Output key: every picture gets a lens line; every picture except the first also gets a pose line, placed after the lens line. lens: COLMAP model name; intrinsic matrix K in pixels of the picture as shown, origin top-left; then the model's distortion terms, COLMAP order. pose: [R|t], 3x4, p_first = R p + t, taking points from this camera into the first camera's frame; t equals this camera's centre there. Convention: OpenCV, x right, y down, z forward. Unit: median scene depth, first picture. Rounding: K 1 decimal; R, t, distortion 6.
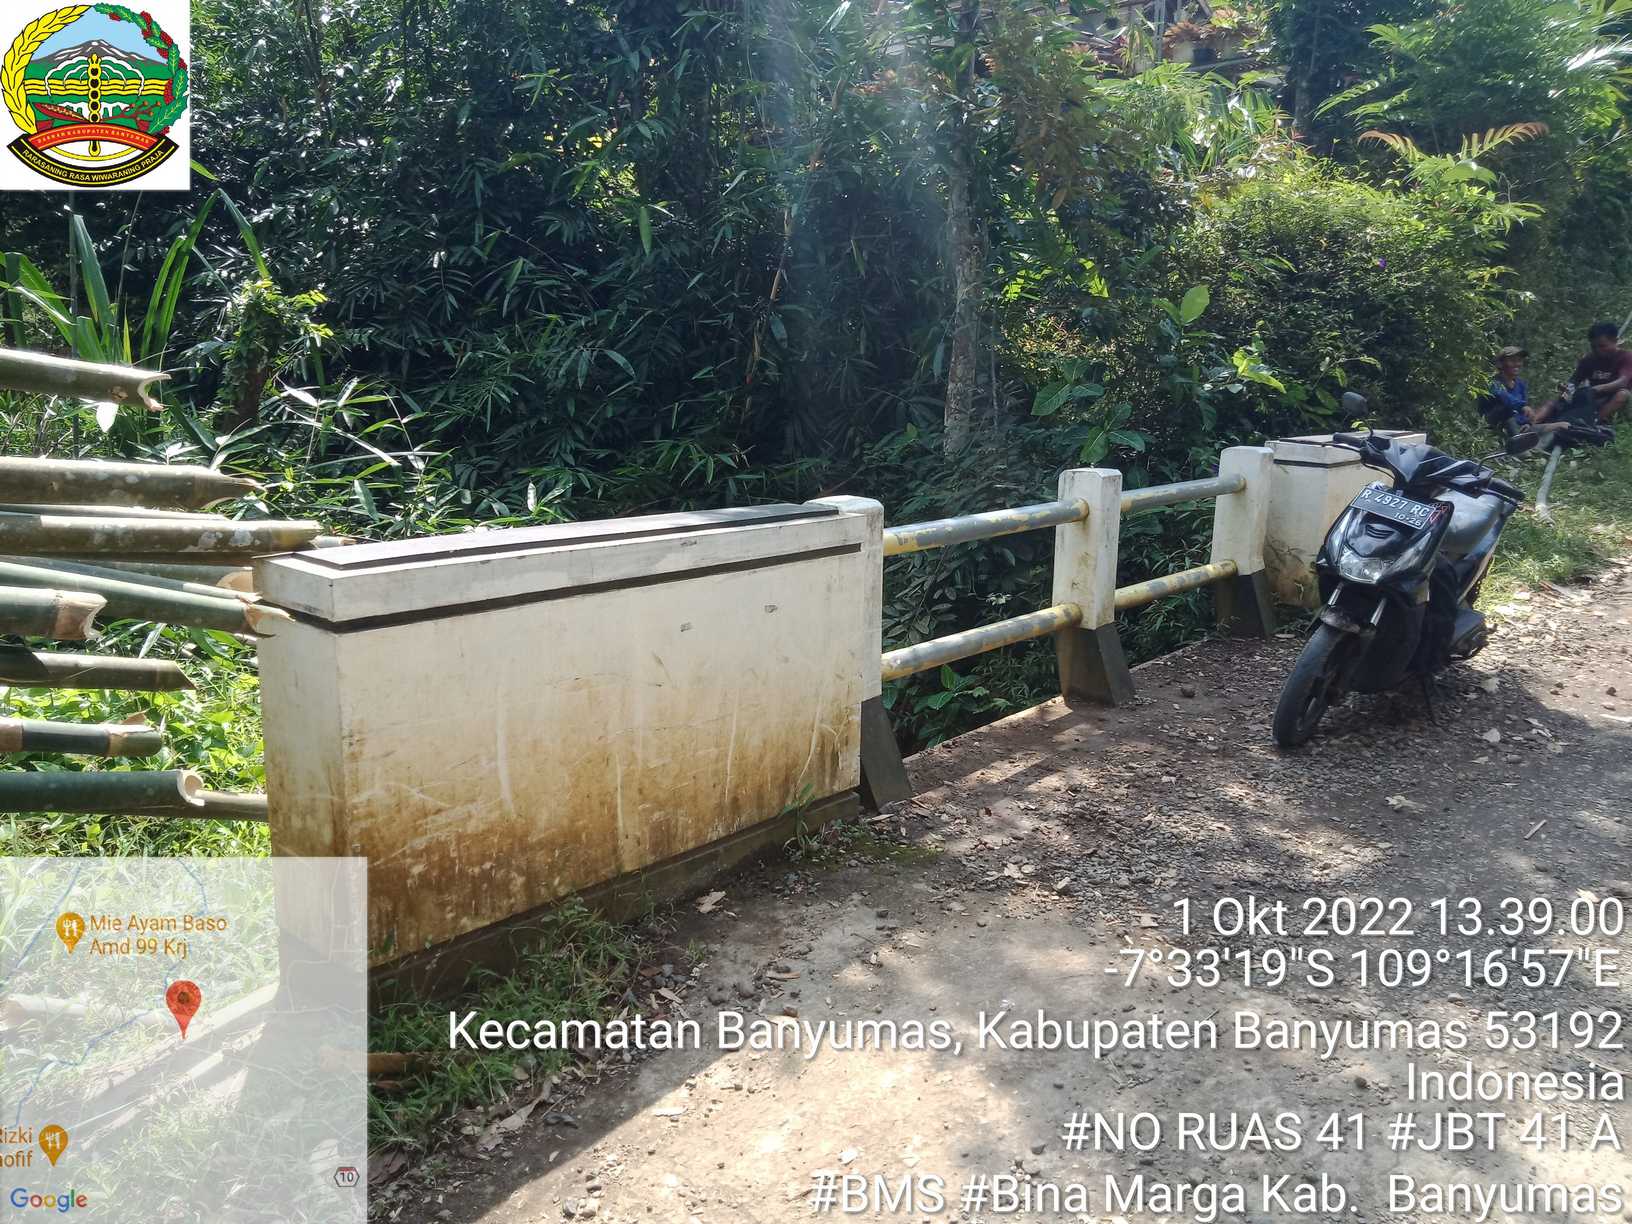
lens RADIAL K [[1195.8, 0, 815.7], [0, 1195.8, 614.1], [0, 0, 1]] dist [0.020904, -0.012593]
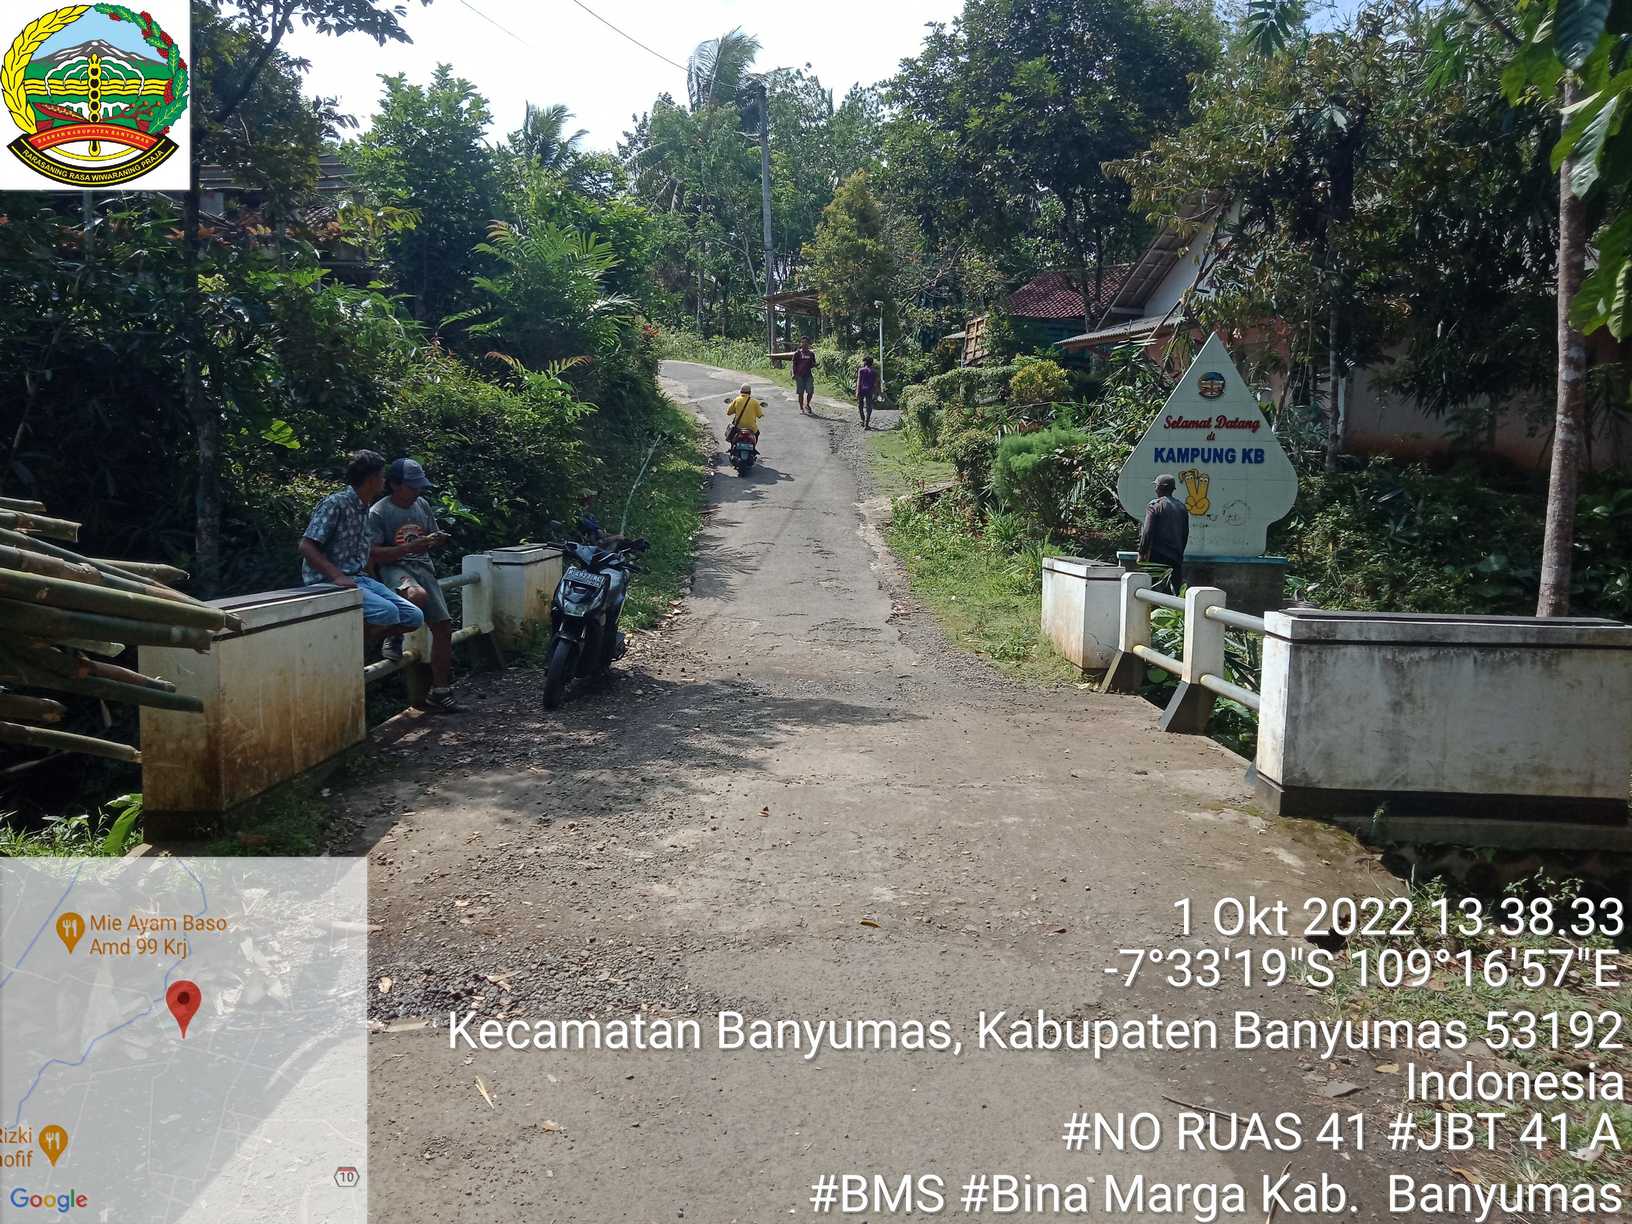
lens RADIAL K [[1195.8, 0, 823.3], [0, 1195.8, 608.7], [0, 0, 1]] dist [0.020904, -0.012593]
pose [[0.733286, -0.070371, 0.676269, -0.389390], [0.144005, 0.988139, -0.053322, 0.084493], [-0.664496, 0.136486, 0.734722, -0.480925]]
